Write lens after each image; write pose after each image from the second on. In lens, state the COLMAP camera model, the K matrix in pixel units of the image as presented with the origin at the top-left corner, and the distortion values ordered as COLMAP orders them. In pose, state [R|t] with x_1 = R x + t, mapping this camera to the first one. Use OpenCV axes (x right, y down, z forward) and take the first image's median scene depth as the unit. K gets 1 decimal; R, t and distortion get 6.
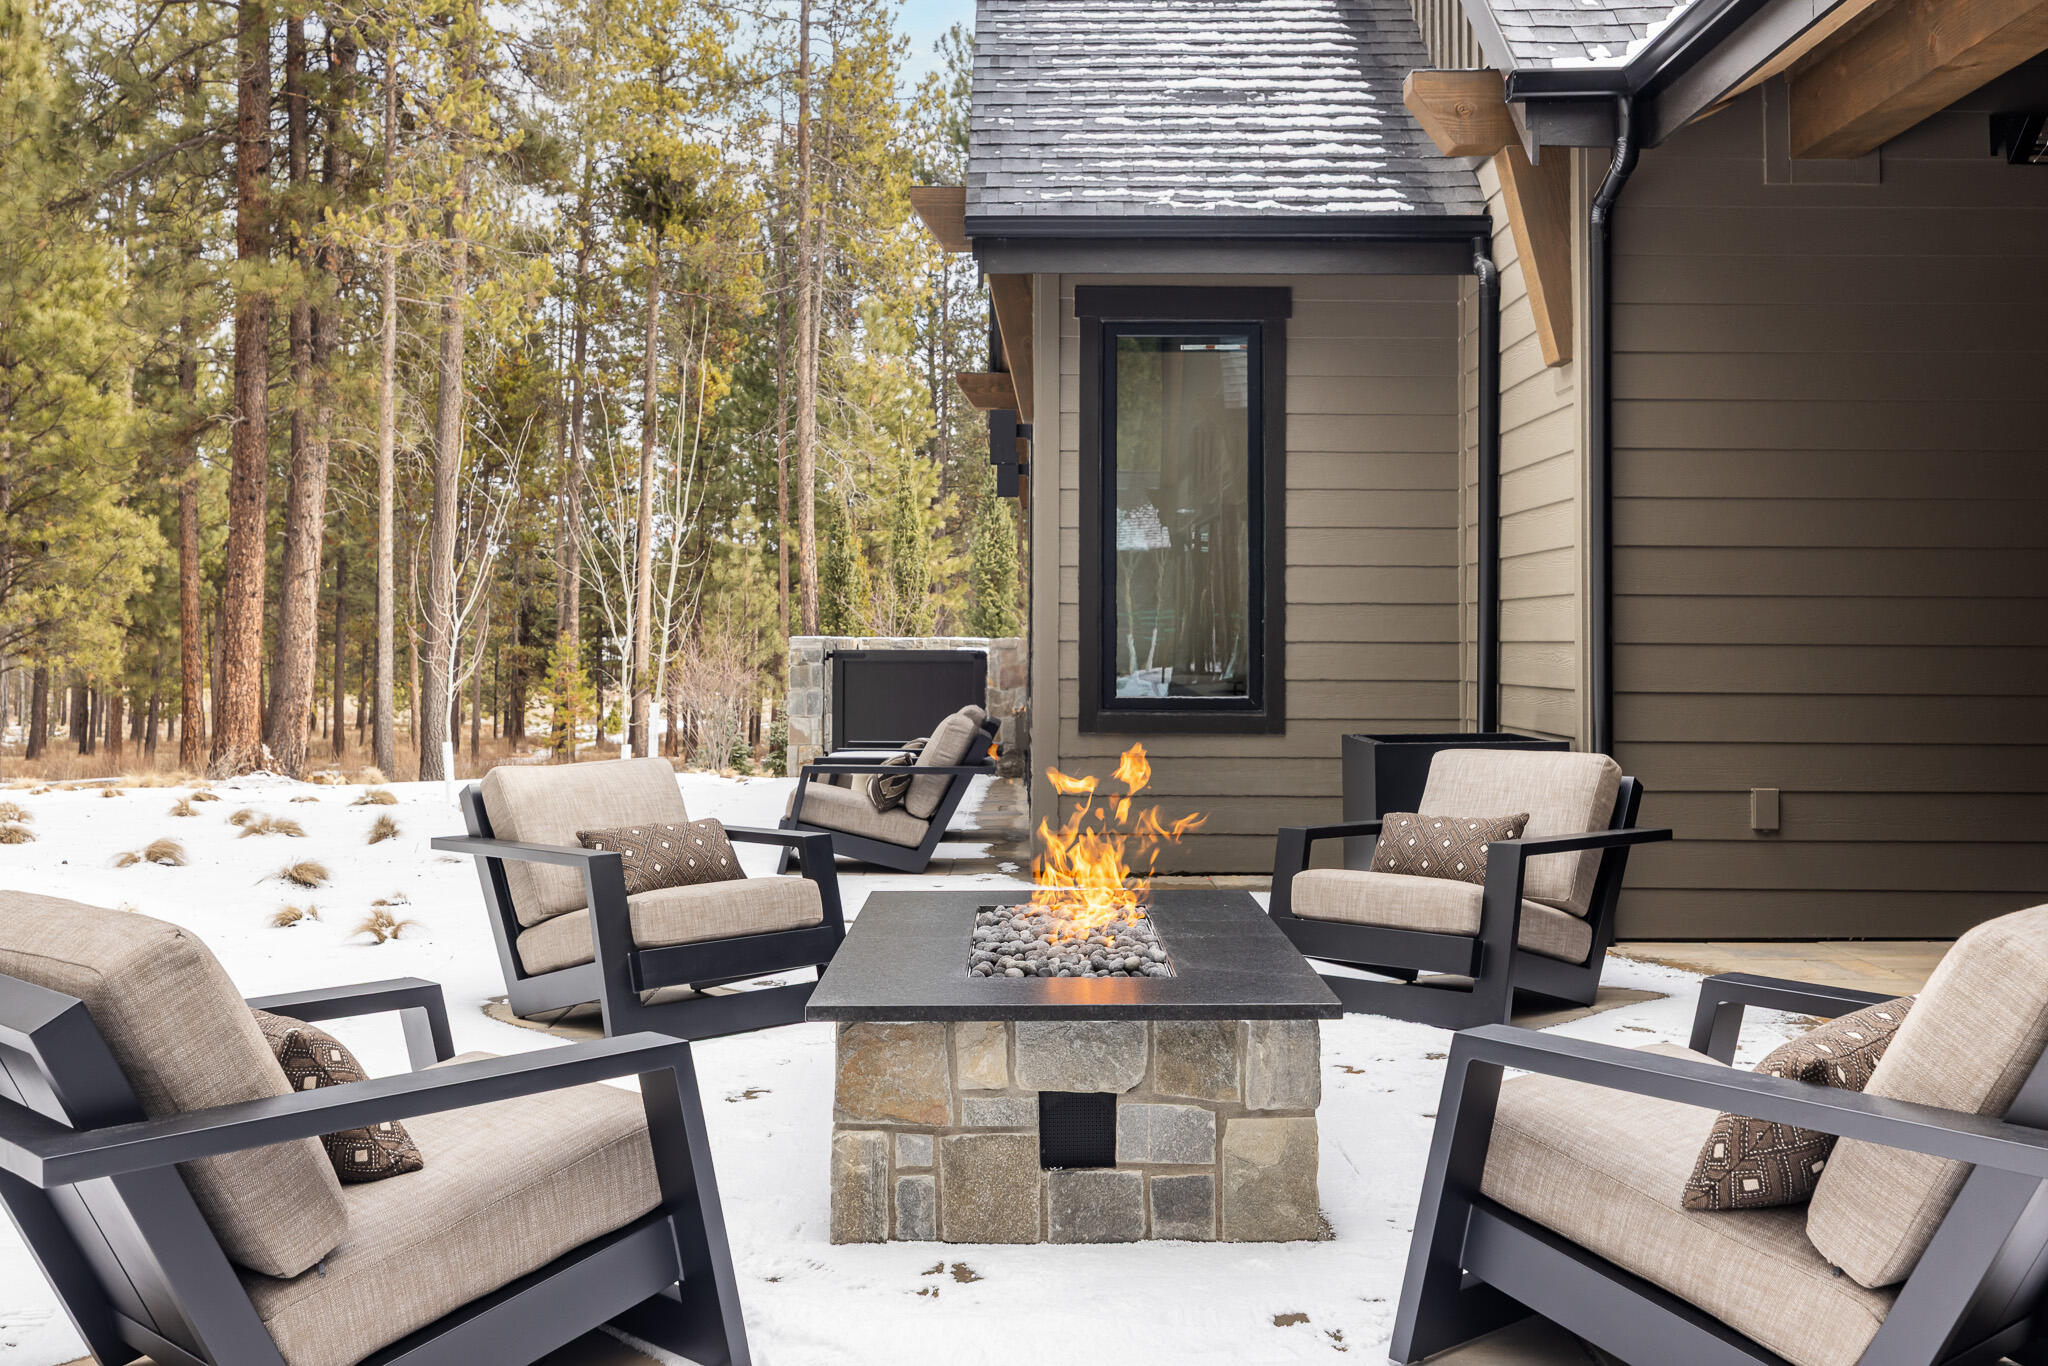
lens RADIAL K [[2001.6, 0, 1038.2], [0, 2001.6, 667.3], [0, 0, 1]] dist [-0.103031, 0.000000]
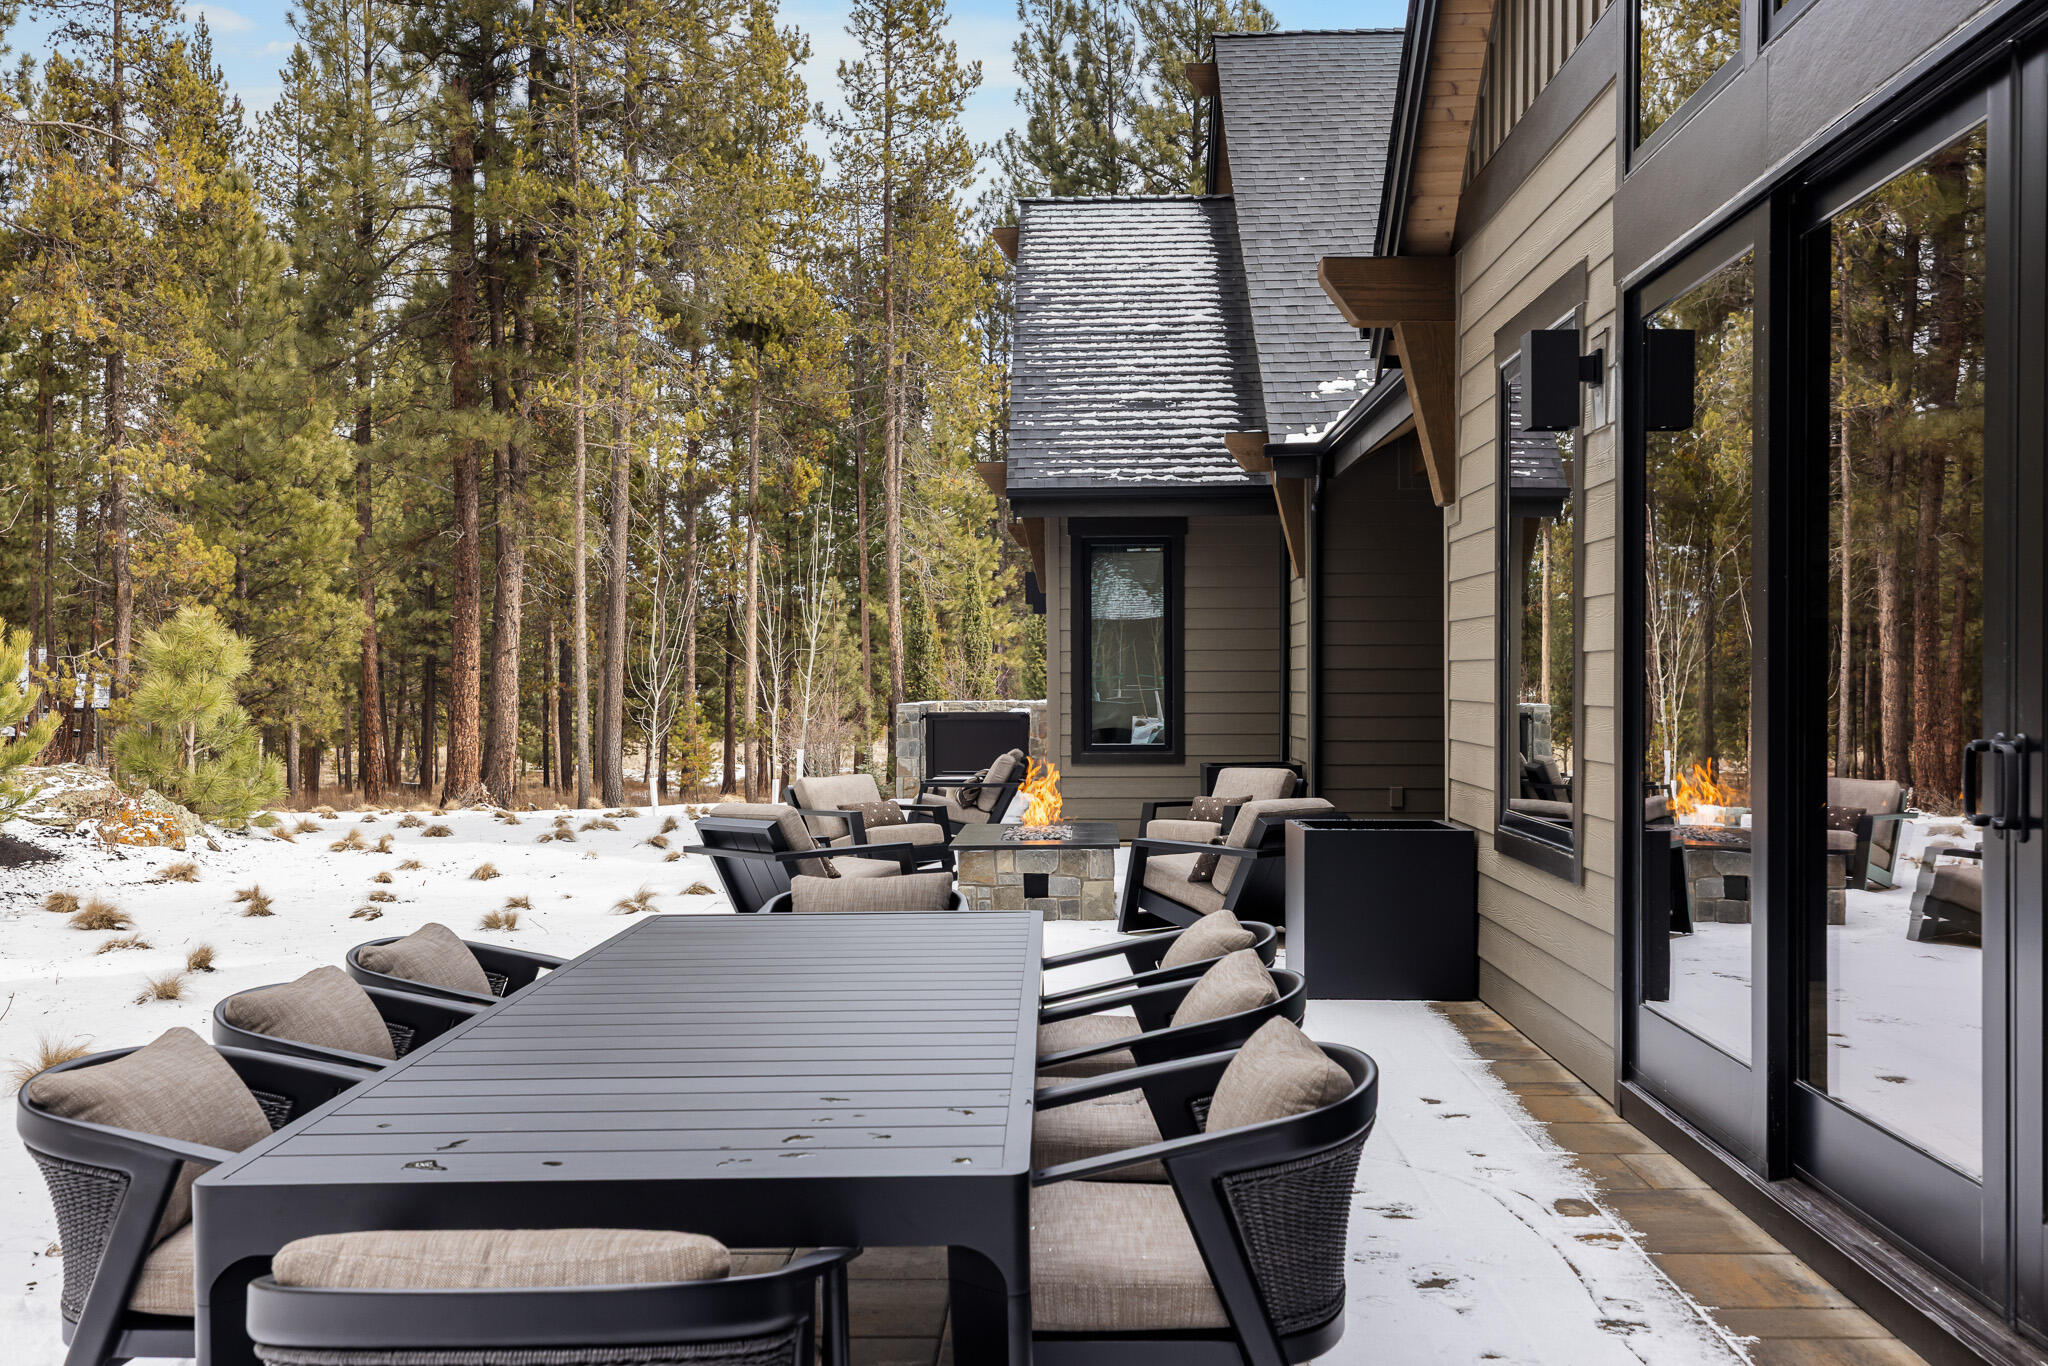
lens RADIAL K [[2001.6, 0, 1003.4], [0, 2001.6, 678.7], [0, 0, 1]] dist [-0.103031, 0.000000]
pose [[0.998736, -0.009082, -0.049440, 0.044542], [0.008290, 0.999834, -0.016207, -0.014571], [0.049579, 0.015777, 0.998646, -0.753059]]
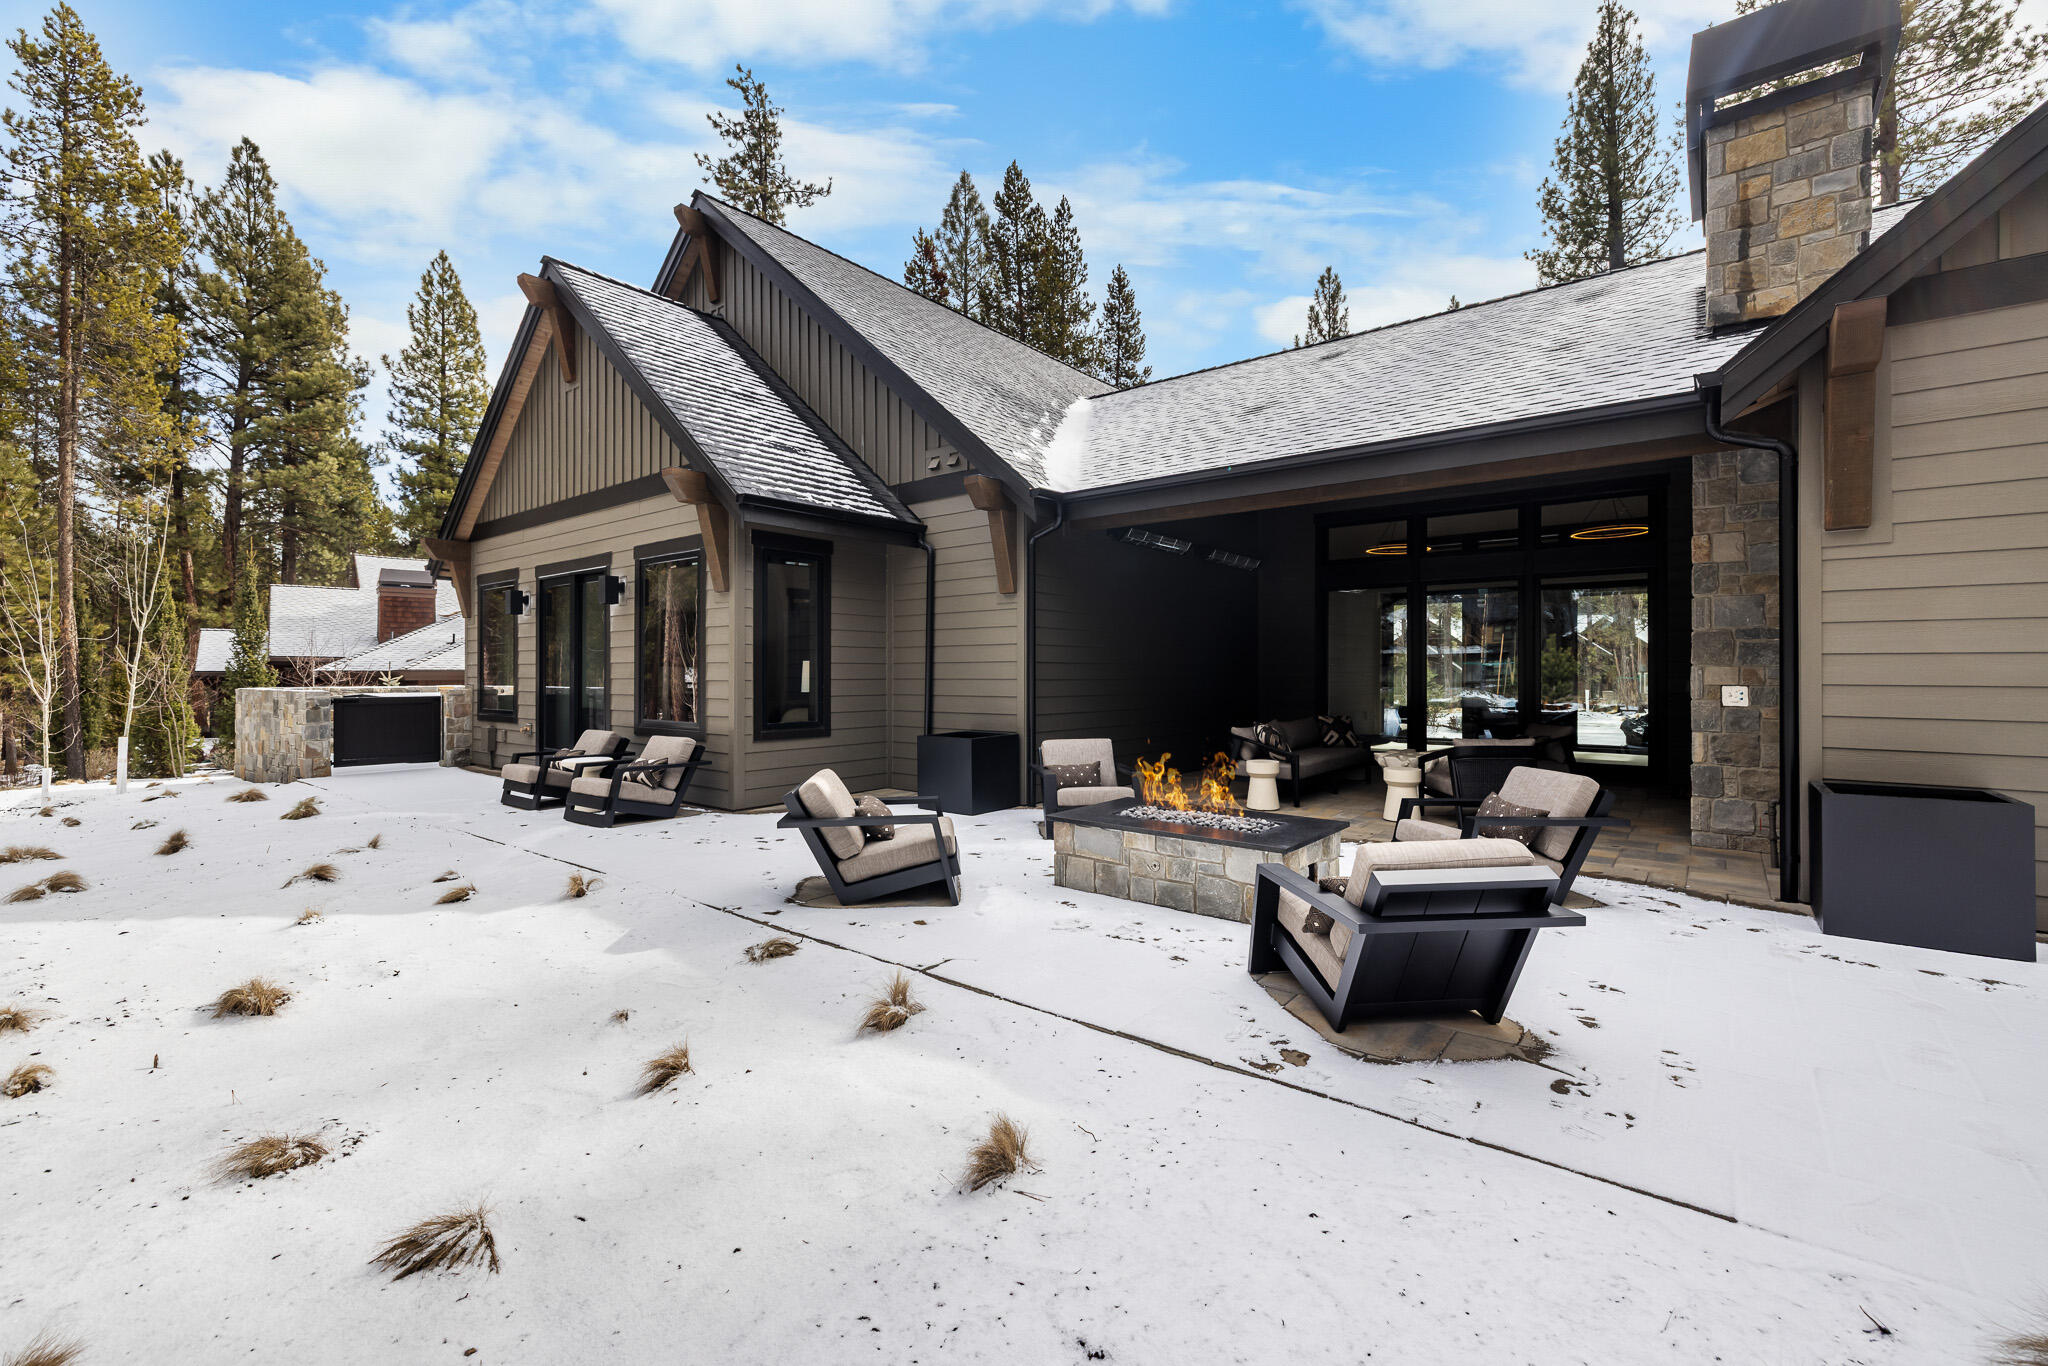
lens RADIAL K [[868.0, 0, 1023.4], [0, 868.0, 674.6], [0, 0, 1]] dist [-0.001143, -0.000034]
pose [[0.618332, -0.004513, 0.785904, -0.481853], [0.012809, 0.999909, -0.004336, -0.027399], [-0.785813, 0.012748, 0.618333, 0.191675]]
